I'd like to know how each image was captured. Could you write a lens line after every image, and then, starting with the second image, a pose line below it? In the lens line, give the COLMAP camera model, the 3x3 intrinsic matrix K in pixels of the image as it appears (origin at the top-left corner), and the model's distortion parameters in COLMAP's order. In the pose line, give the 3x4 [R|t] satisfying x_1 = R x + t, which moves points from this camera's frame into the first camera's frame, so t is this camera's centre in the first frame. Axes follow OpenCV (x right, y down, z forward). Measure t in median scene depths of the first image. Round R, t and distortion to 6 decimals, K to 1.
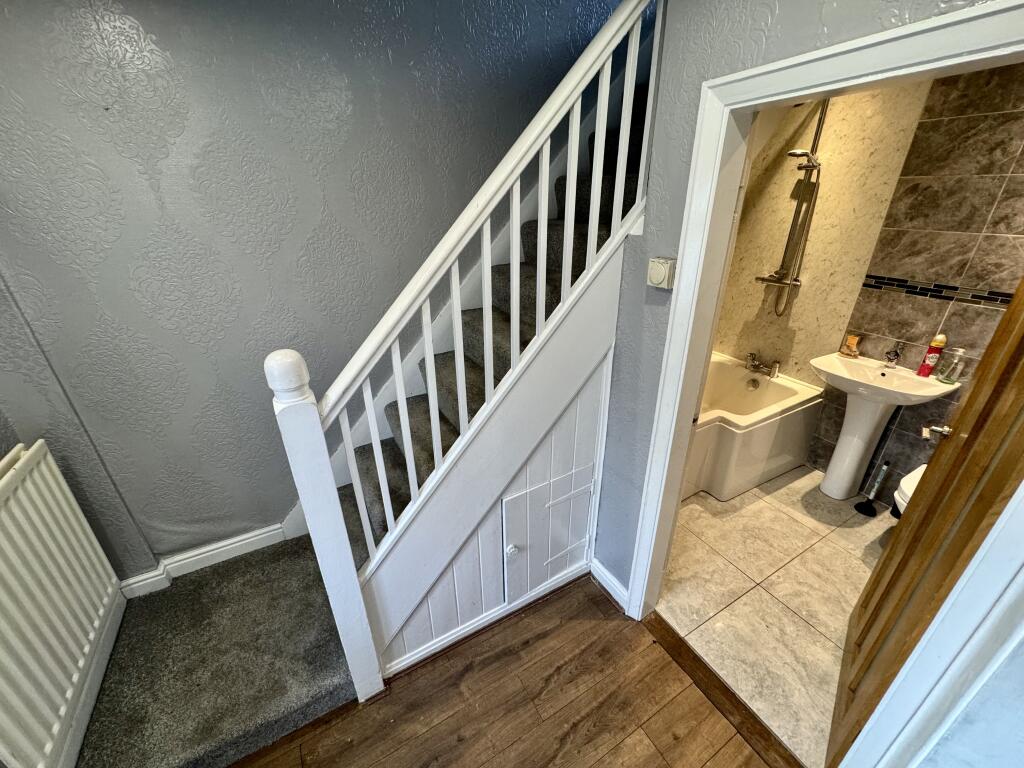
lens RADIAL K [[407.6, 0, 513.6], [0, 407.6, 382.1], [0, 0, 1]] dist [-0.007806, 0.002069]
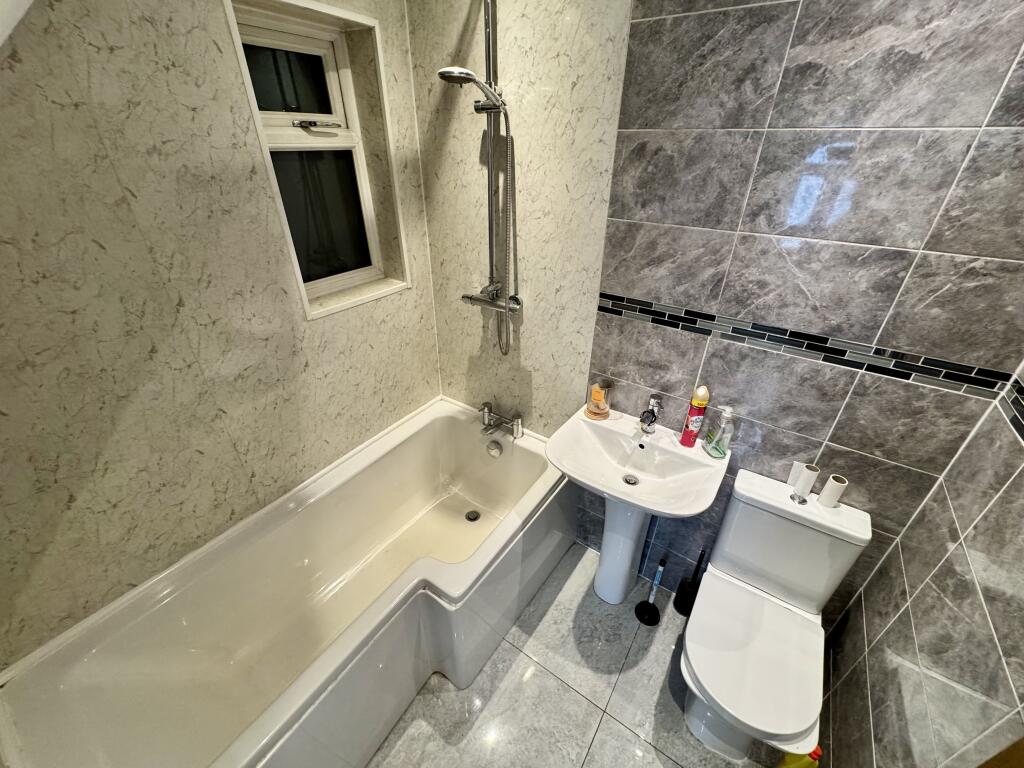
lens RADIAL K [[407.6, 0, 513.1], [0, 407.6, 384.2], [0, 0, 1]] dist [-0.007806, 0.002069]
pose [[0.894202, -0.213661, 0.393384, 0.507774], [0.174996, 0.975662, 0.132134, -0.252305], [-0.412042, -0.049314, 0.909829, 0.510898]]
